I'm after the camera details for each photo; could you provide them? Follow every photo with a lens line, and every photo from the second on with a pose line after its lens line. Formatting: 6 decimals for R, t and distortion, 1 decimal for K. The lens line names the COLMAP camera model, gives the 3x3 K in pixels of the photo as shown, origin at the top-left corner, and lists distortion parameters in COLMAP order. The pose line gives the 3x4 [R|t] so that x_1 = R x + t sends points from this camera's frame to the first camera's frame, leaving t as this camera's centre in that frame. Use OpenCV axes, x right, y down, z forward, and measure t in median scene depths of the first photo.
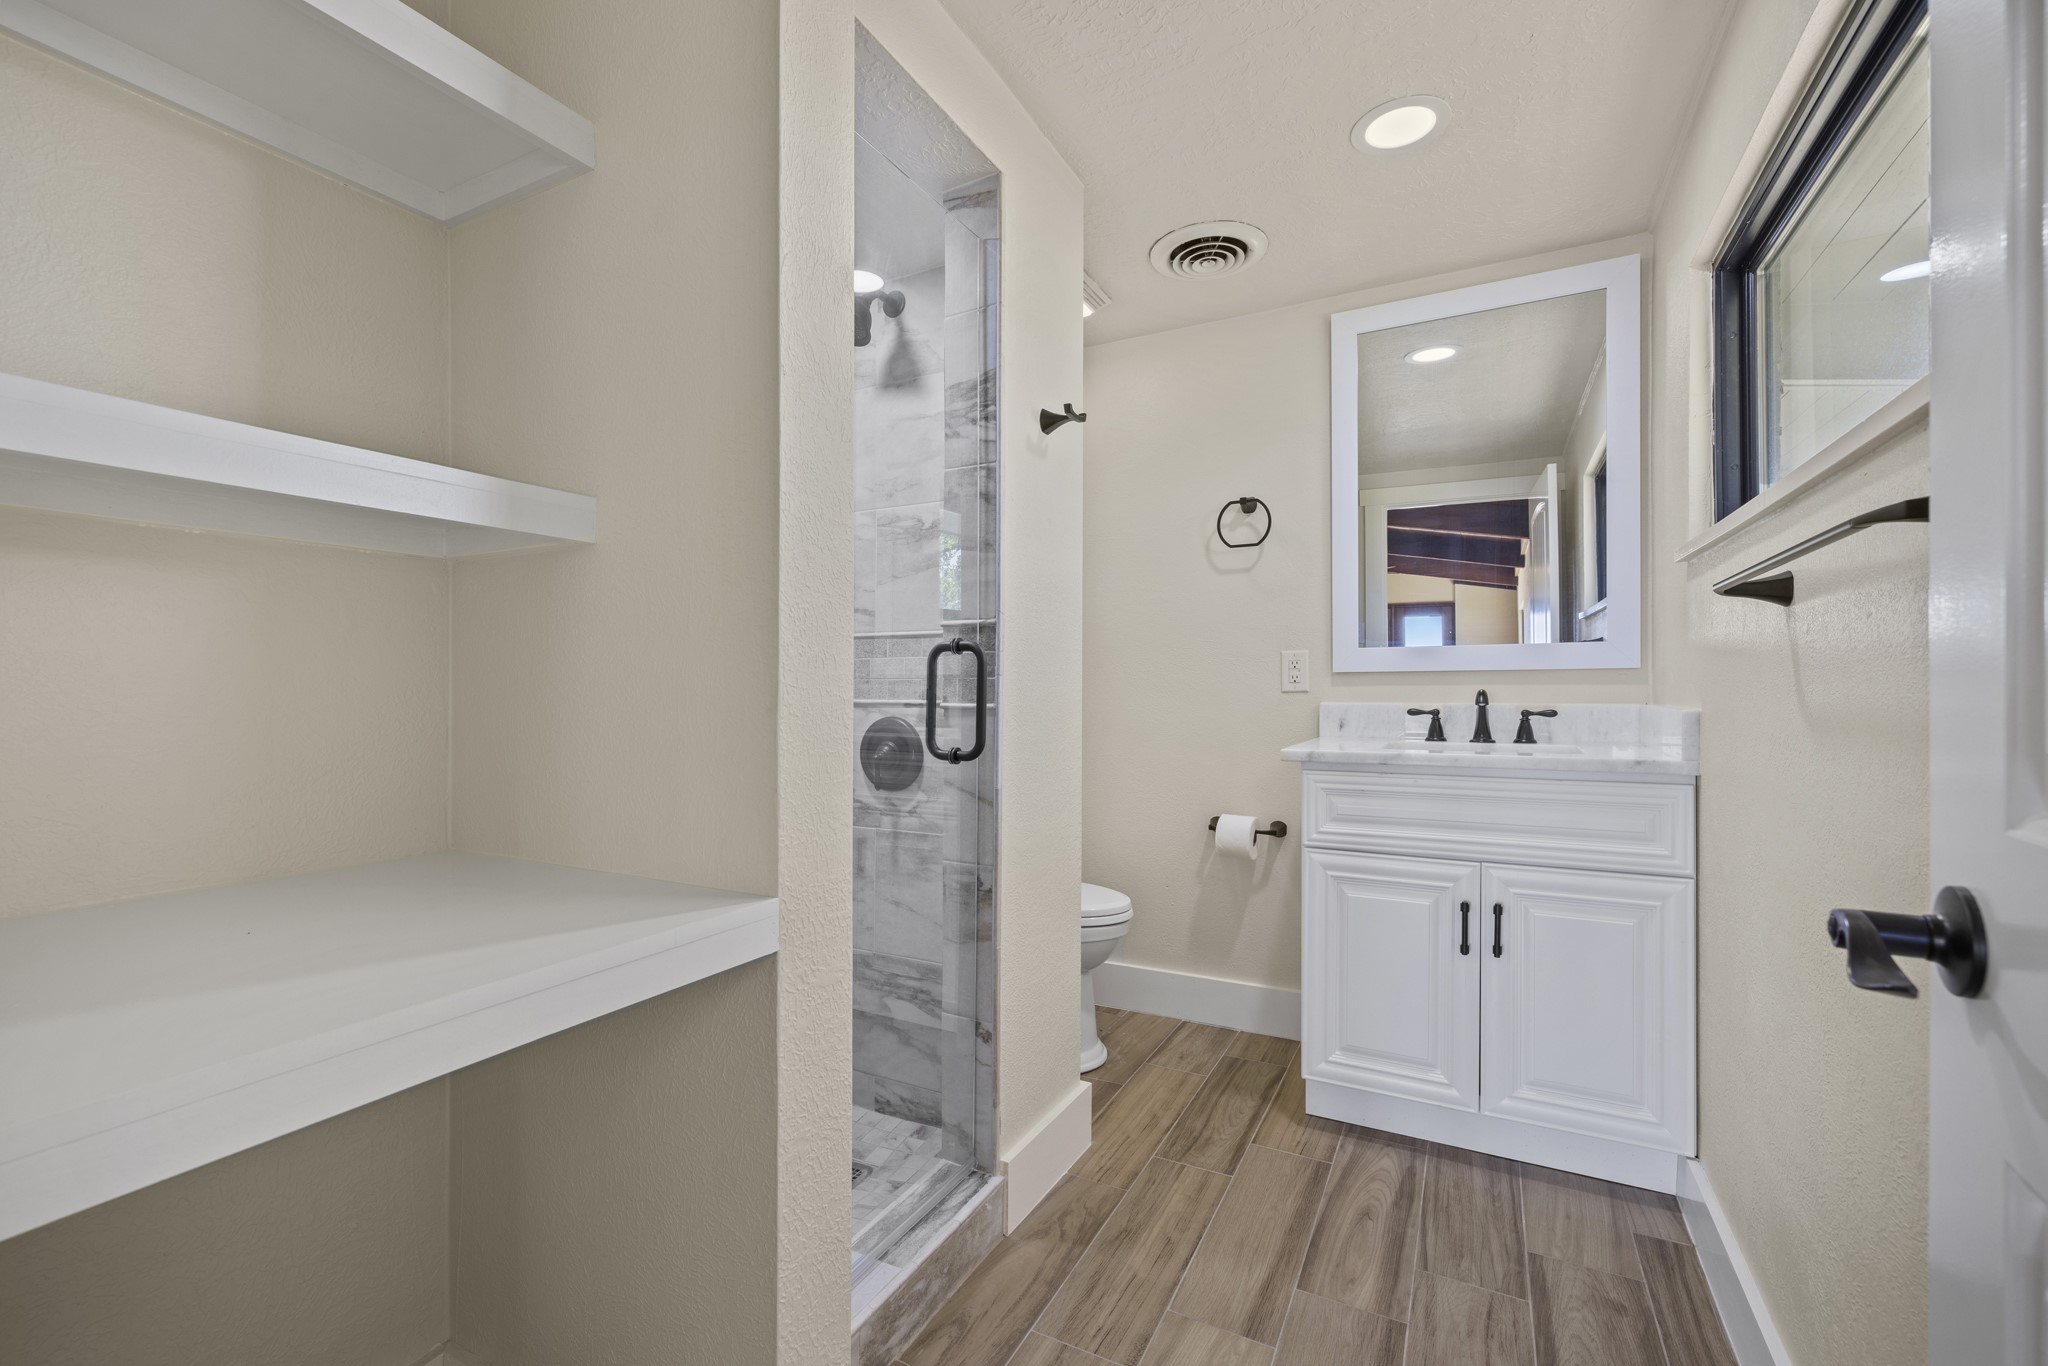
lens RADIAL K [[874.4, 0, 1024.0], [0, 874.4, 683.0], [0, 0, 1]] dist [0.000239, 0.000363]
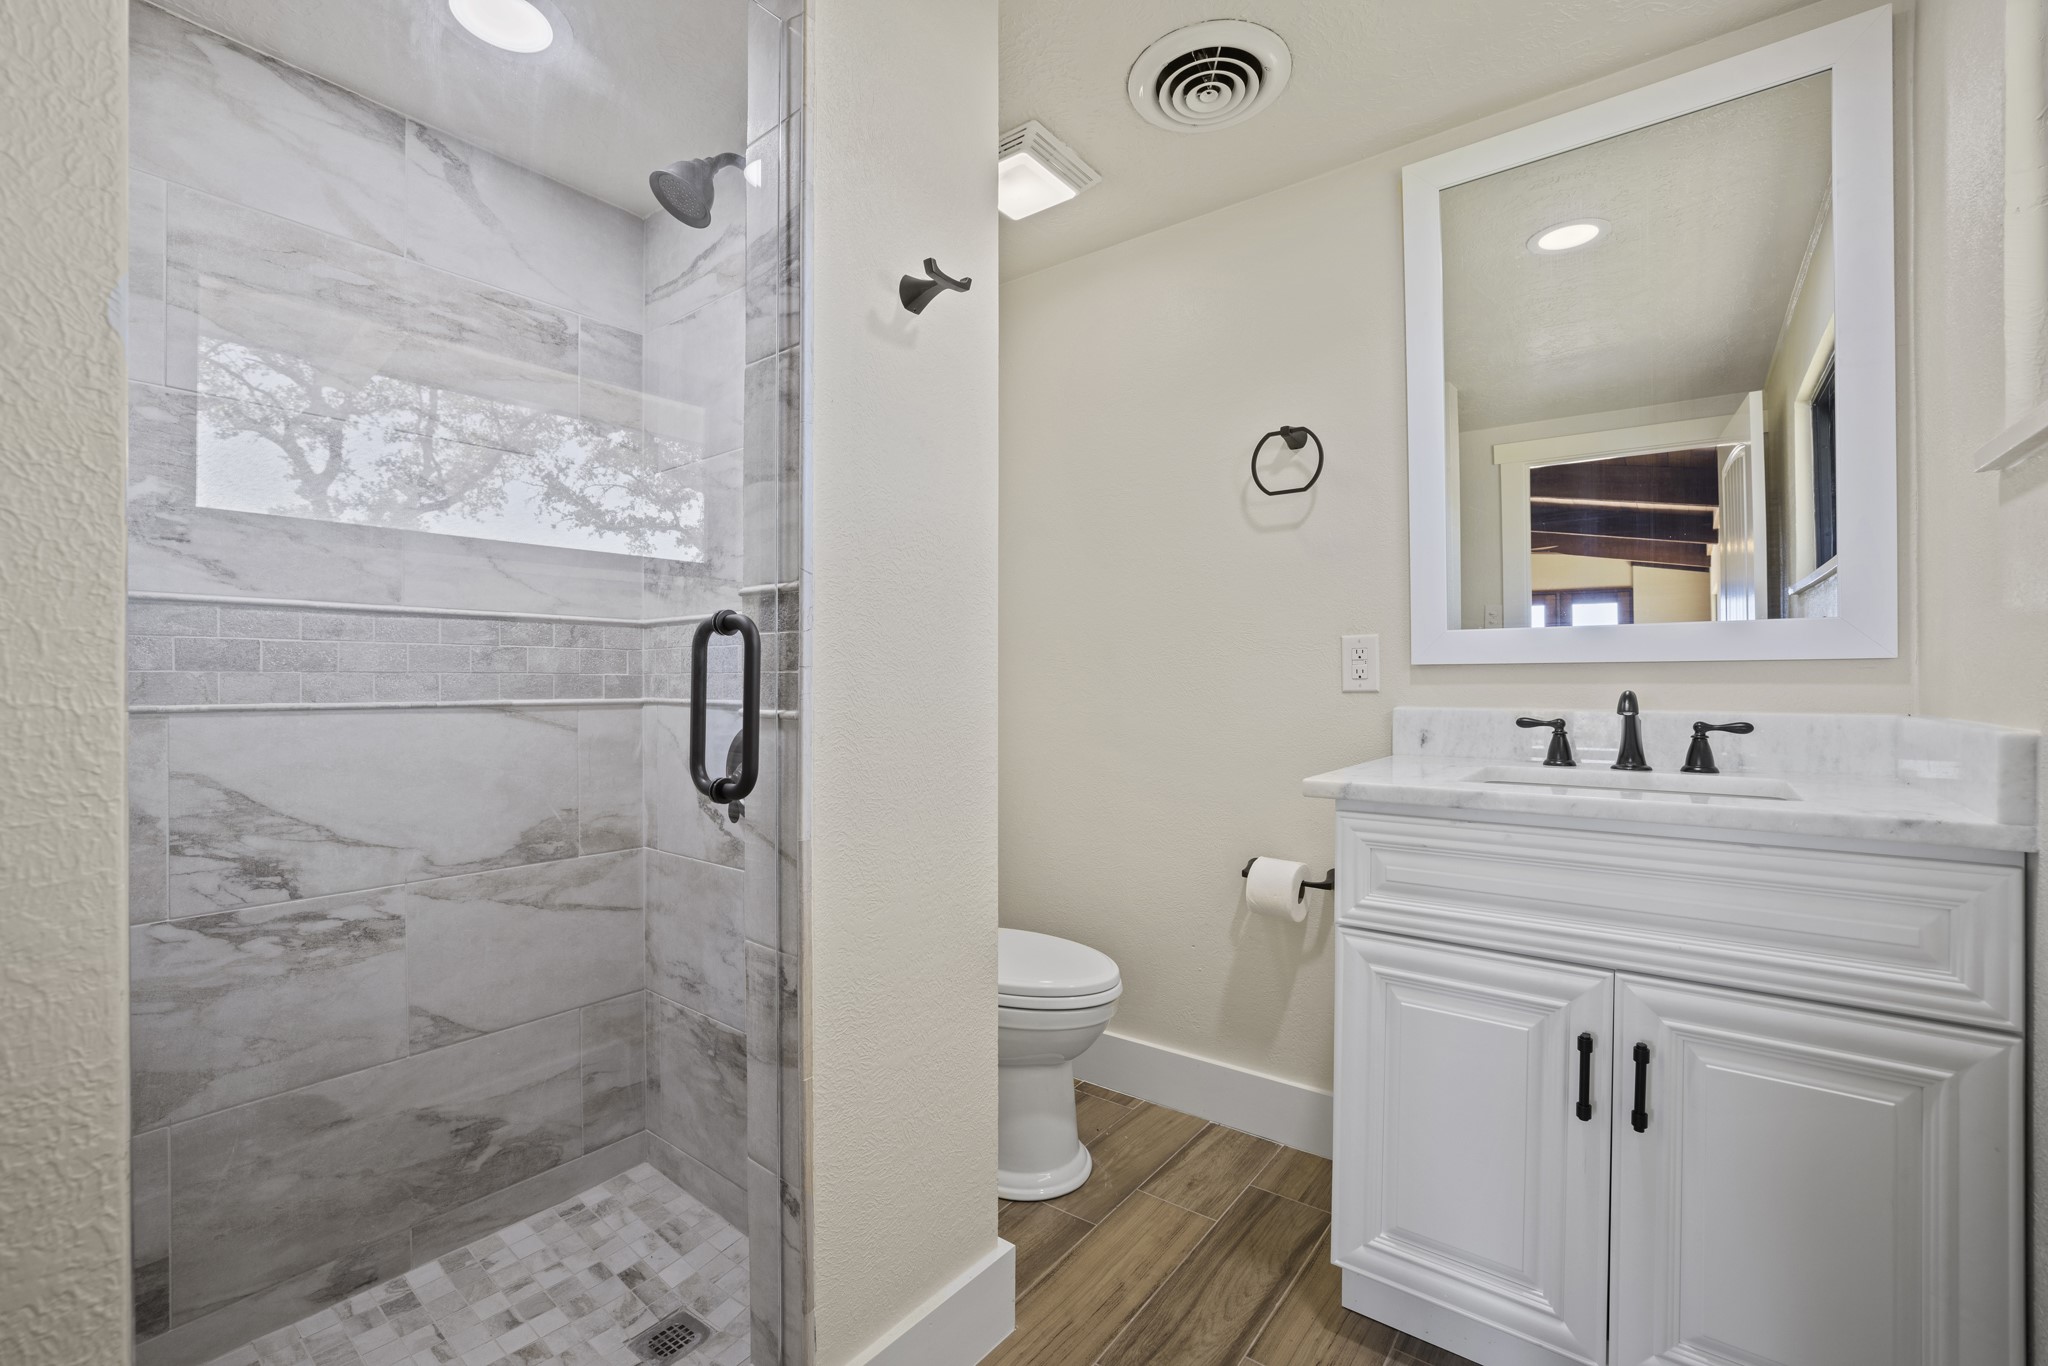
lens RADIAL K [[872.6, 0, 1024.4], [0, 872.6, 673.0], [0, 0, 1]] dist [-0.043035, 0.014372]
pose [[0.986120, 0.001908, -0.166023, 0.183349], [-0.002754, 0.999984, -0.004867, -0.001463], [0.166011, 0.005257, 0.986110, 0.290322]]
